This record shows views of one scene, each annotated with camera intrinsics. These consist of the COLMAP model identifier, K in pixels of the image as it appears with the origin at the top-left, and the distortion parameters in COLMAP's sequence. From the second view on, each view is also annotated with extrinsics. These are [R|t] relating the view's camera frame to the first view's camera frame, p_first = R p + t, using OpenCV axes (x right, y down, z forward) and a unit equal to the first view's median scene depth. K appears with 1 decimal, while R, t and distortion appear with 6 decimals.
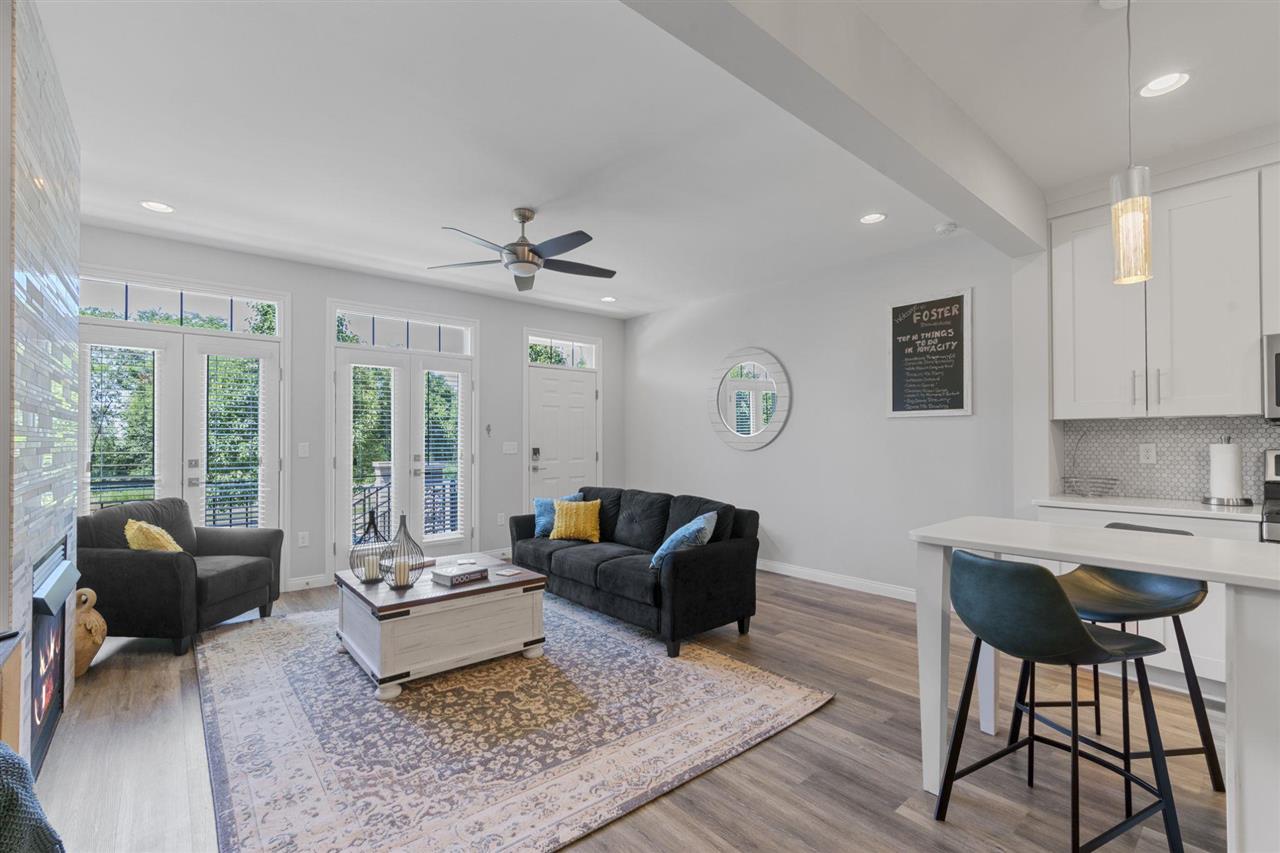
lens RADIAL K [[567.3, 0, 654.7], [0, 567.3, 431.1], [0, 0, 1]] dist [0.012179, 0.000201]
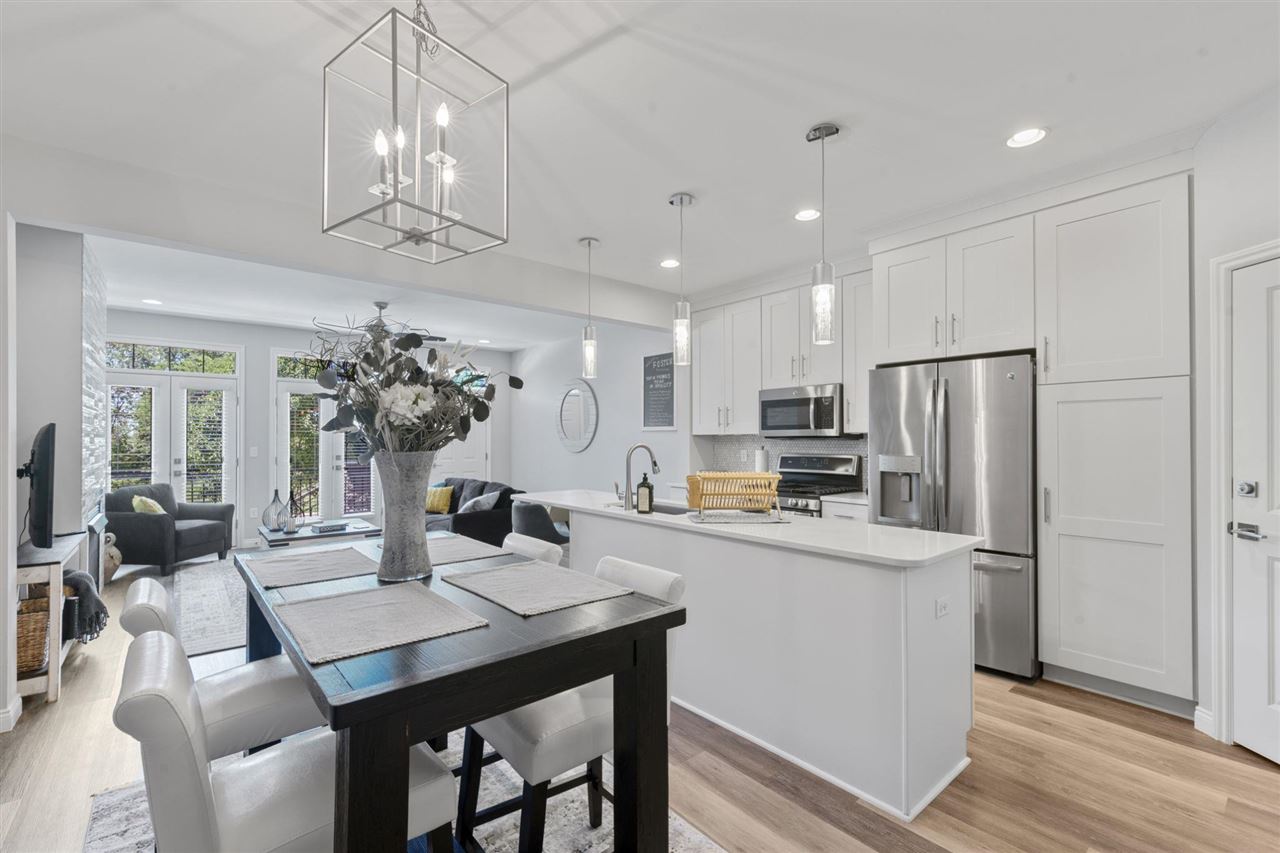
lens RADIAL K [[573.9, 0, 641.9], [0, 573.9, 432.4], [0, 0, 1]] dist [0.058295, -0.015418]
pose [[0.999167, 0.000277, -0.040815, 0.596362], [-0.000050, 0.999984, 0.005574, -0.035300], [0.040816, -0.005568, 0.999151, -0.631245]]
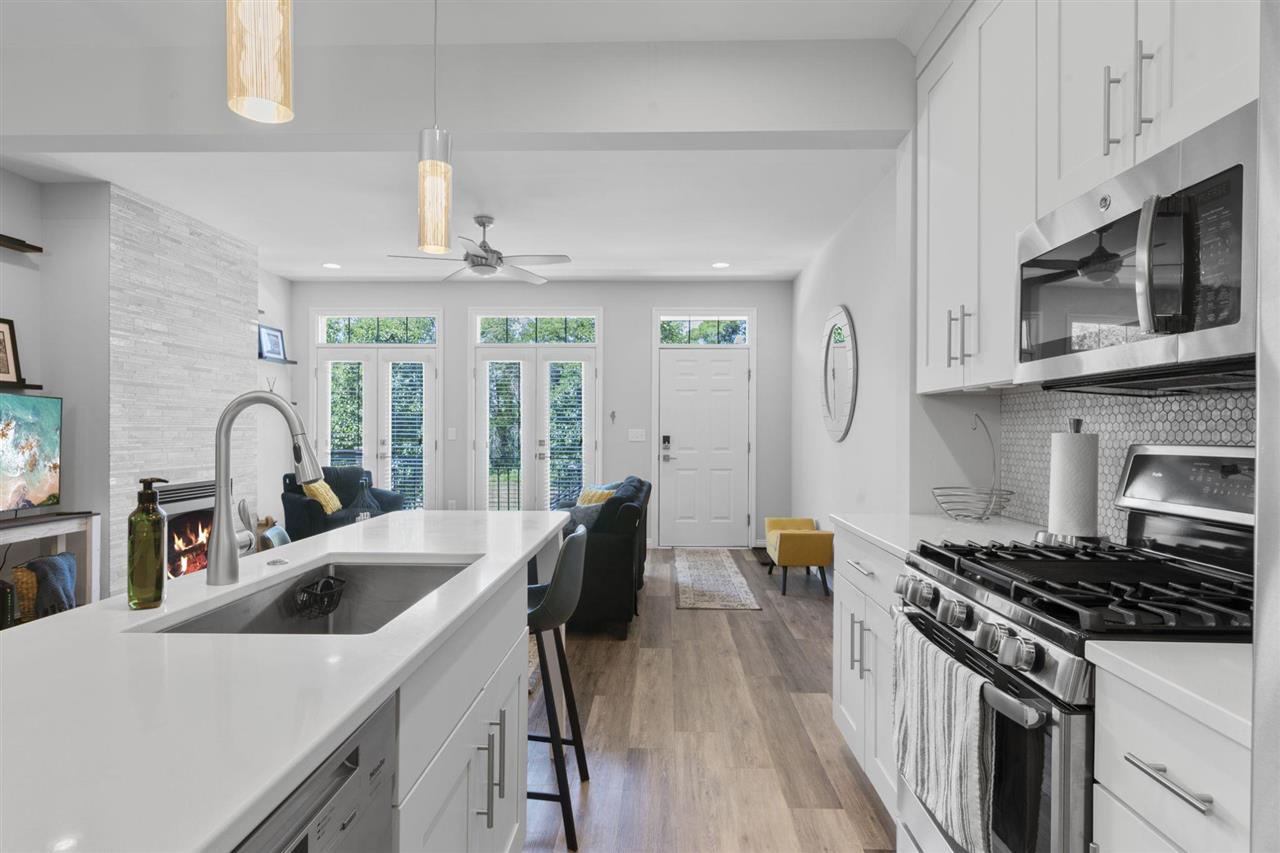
lens RADIAL K [[720.8, 0, 653.8], [0, 720.8, 429.9], [0, 0, 1]] dist [0.000508, -0.000082]
pose [[0.729536, 0.006182, -0.683915, 1.017354], [0.003619, 0.999910, 0.012899, 0.008259], [0.683933, -0.011885, 0.729448, 0.213570]]
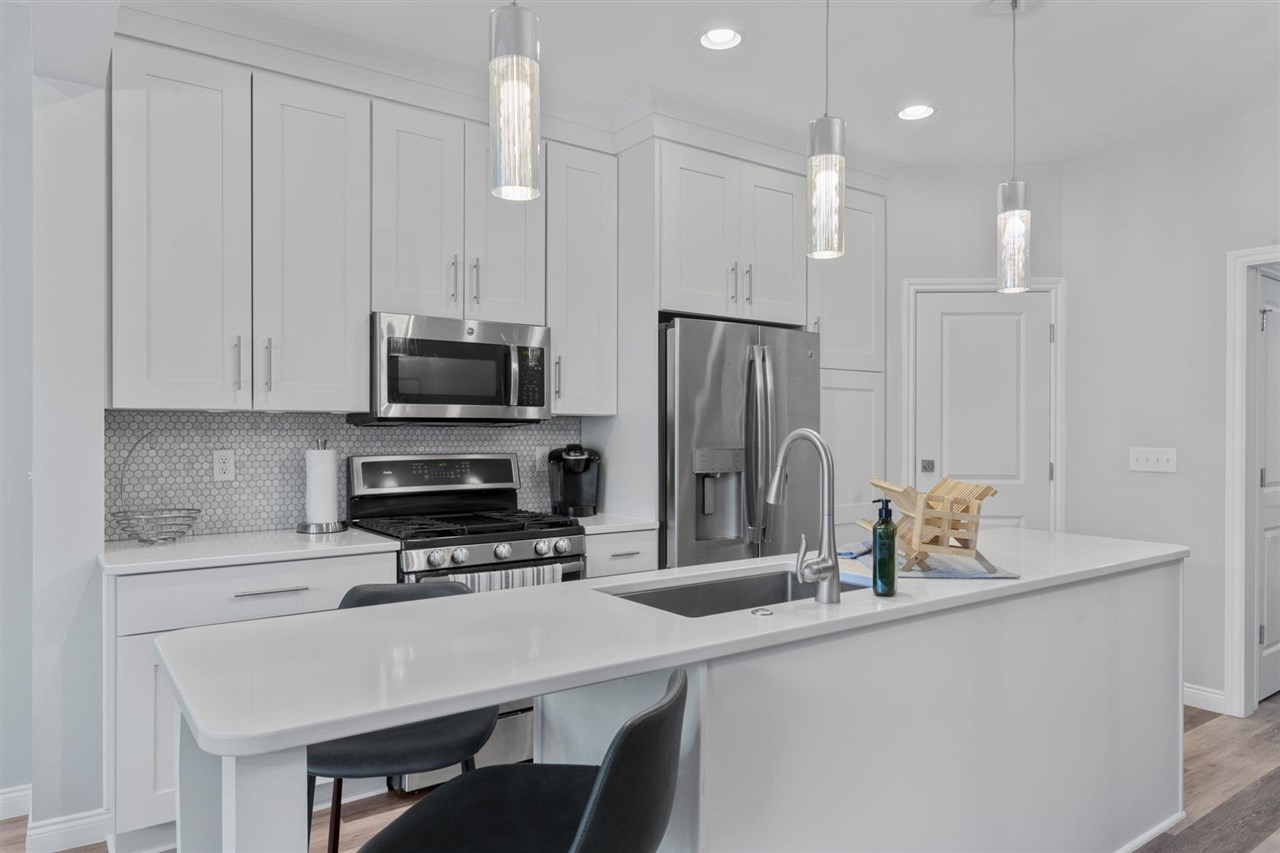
lens RADIAL K [[842.3, 0, 640.0], [0, 842.3, 426.5], [0, 0, 1]] dist [0.006681, -0.019501]
pose [[0.108731, 0.007919, 0.994040, -0.039212], [-0.016537, 0.999844, -0.006157, -0.006788], [-0.993934, -0.015769, 0.108845, 0.424255]]
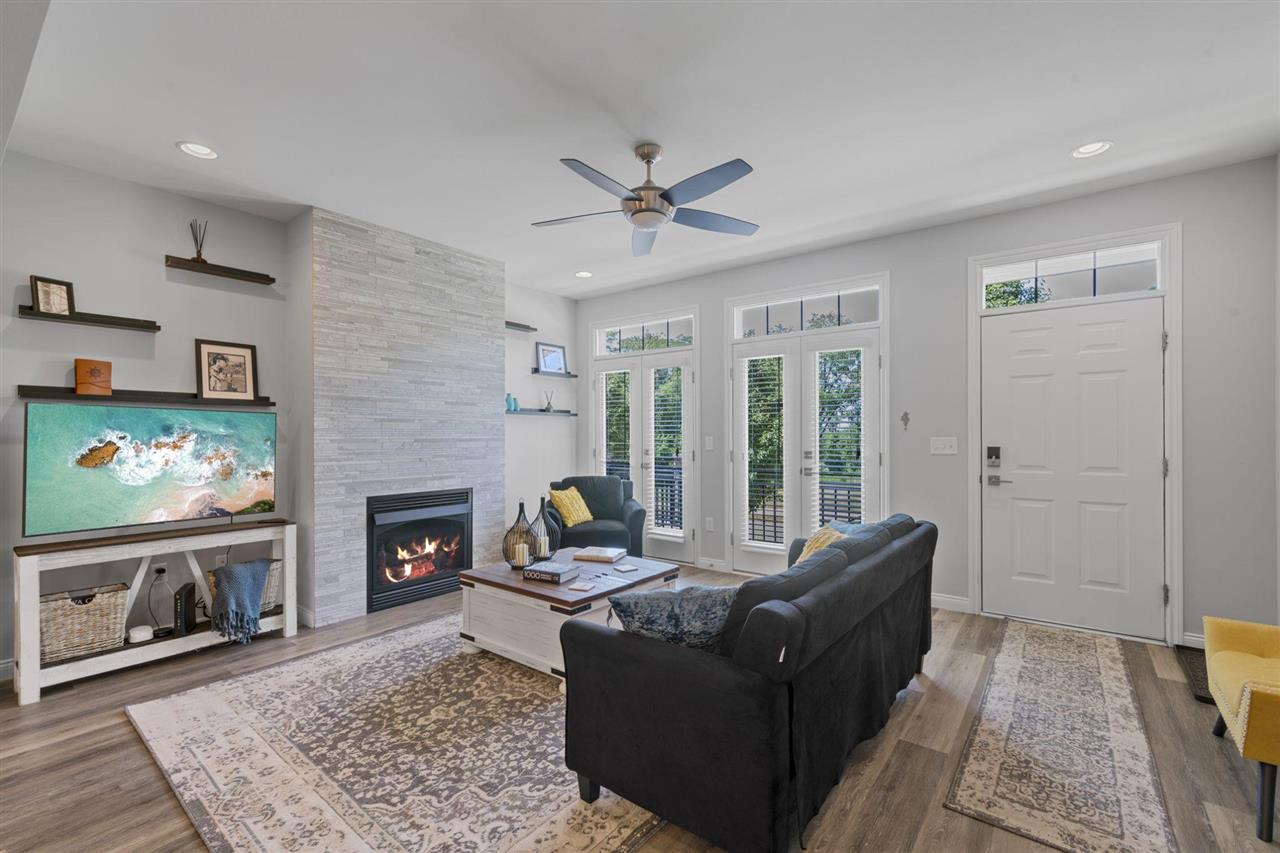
lens RADIAL K [[566.1, 0, 626.1], [0, 566.1, 433.6], [0, 0, 1]] dist [0.002729, 0.000002]
pose [[0.166356, -0.000294, -0.986066, 0.579010], [0.016802, 0.999856, 0.002537, 0.011856], [0.985923, -0.016990, 0.166337, 0.874515]]
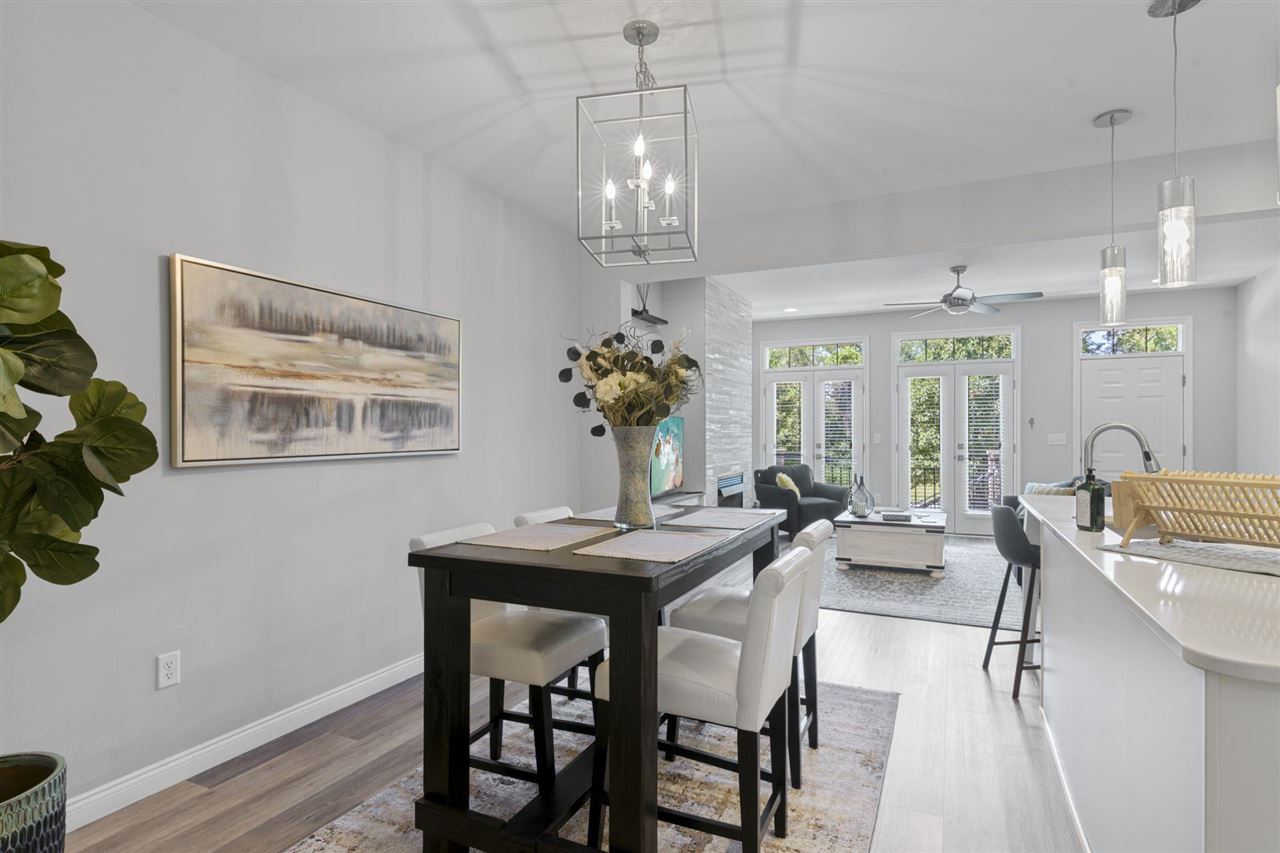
lens RADIAL K [[684.0, 0, 619.7], [0, 684.0, 432.8], [0, 0, 1]] dist [-0.000472, 0.000100]
pose [[0.382122, 0.002768, -0.924108, 1.042227], [0.016777, 0.999810, 0.009932, -0.015650], [0.923960, -0.019299, 0.382003, -0.419235]]
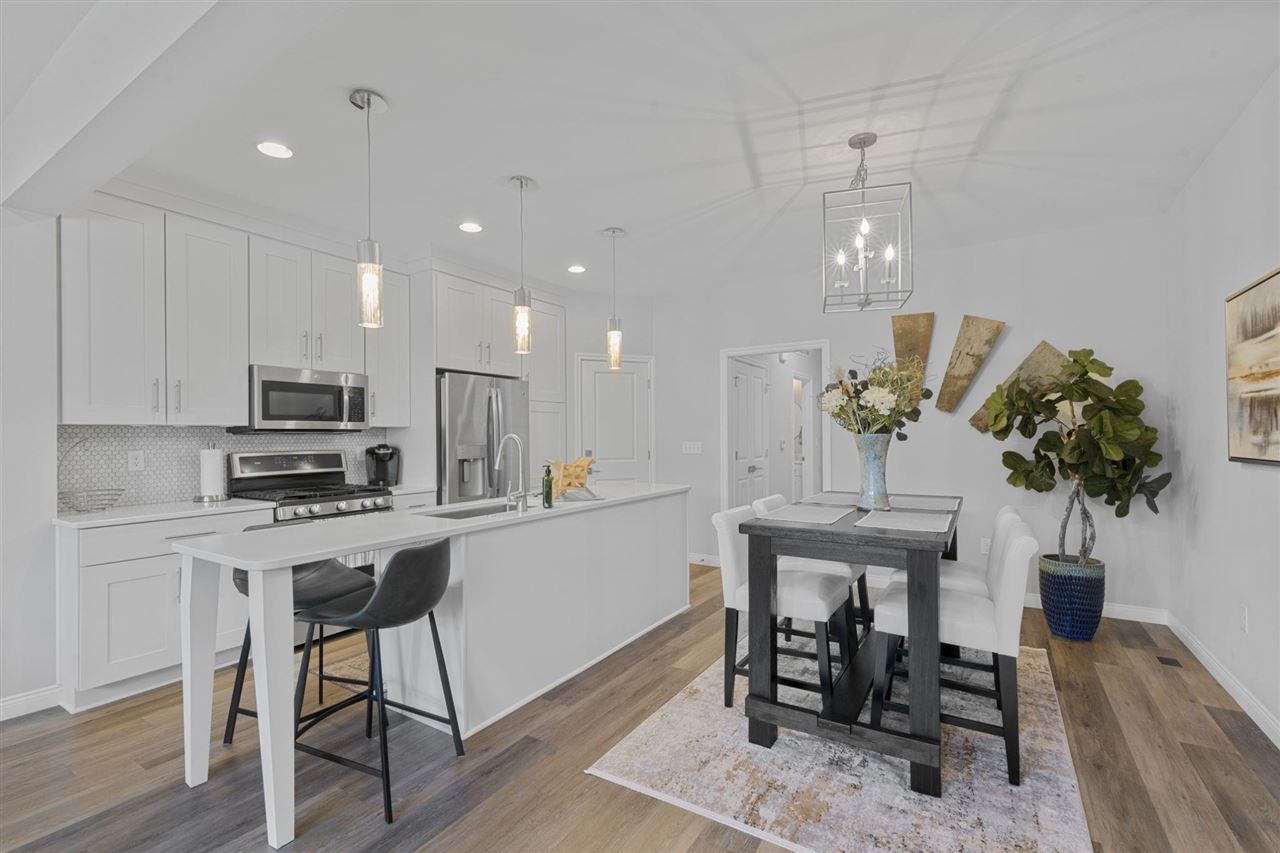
lens RADIAL K [[581.7, 0, 641.7], [0, 581.7, 433.1], [0, 0, 1]] dist [0.009863, -0.000101]
pose [[-0.262940, 0.006787, 0.964788, -0.354174], [-0.006944, 0.999936, -0.008926, -0.005719], [-0.964787, -0.009047, -0.262876, 0.416110]]
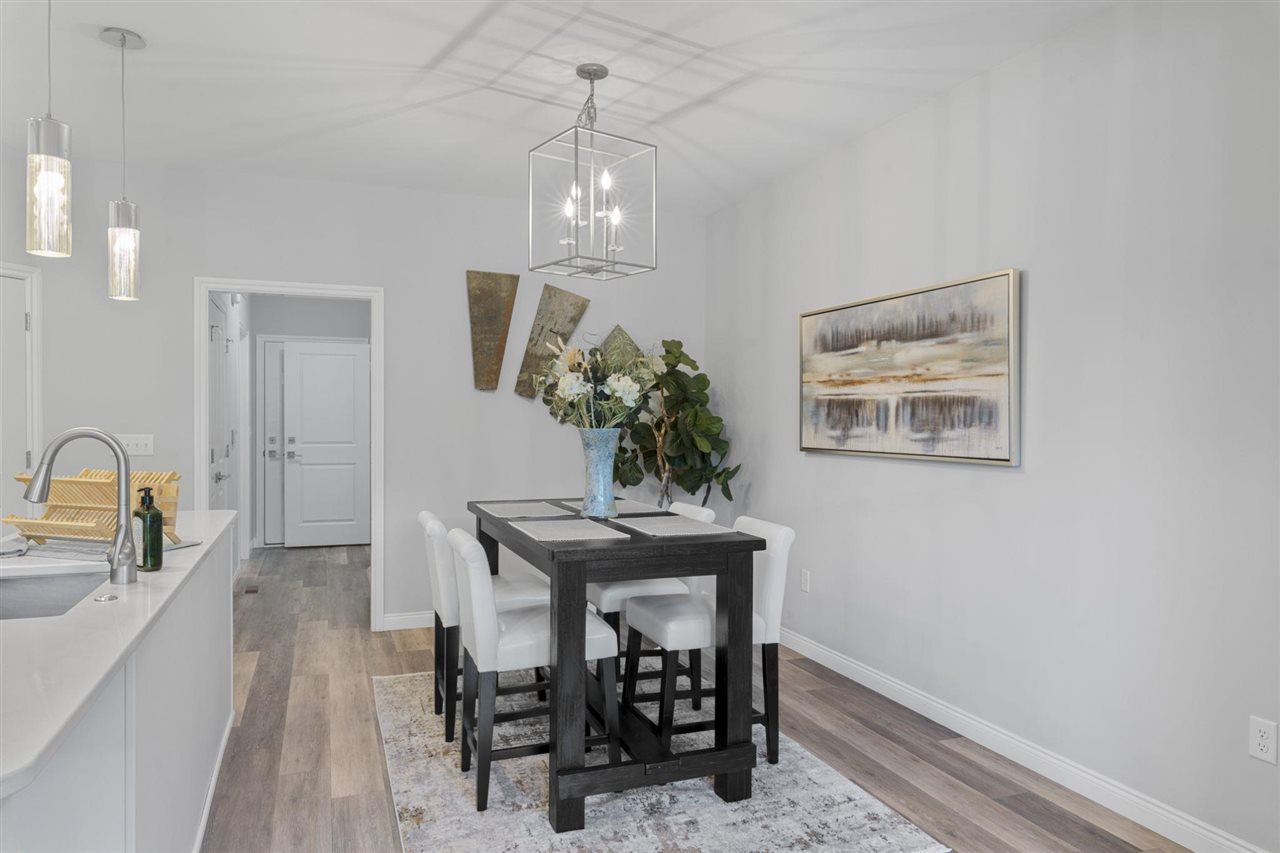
lens RADIAL K [[858.7, 0, 654.5], [0, 858.7, 431.4], [0, 0, 1]] dist [0.000481, -0.002836]
pose [[-0.935856, -0.009741, 0.352247, -0.061581], [-0.009597, 0.999952, 0.002156, -0.012923], [-0.352251, -0.001363, -0.935905, 0.817384]]
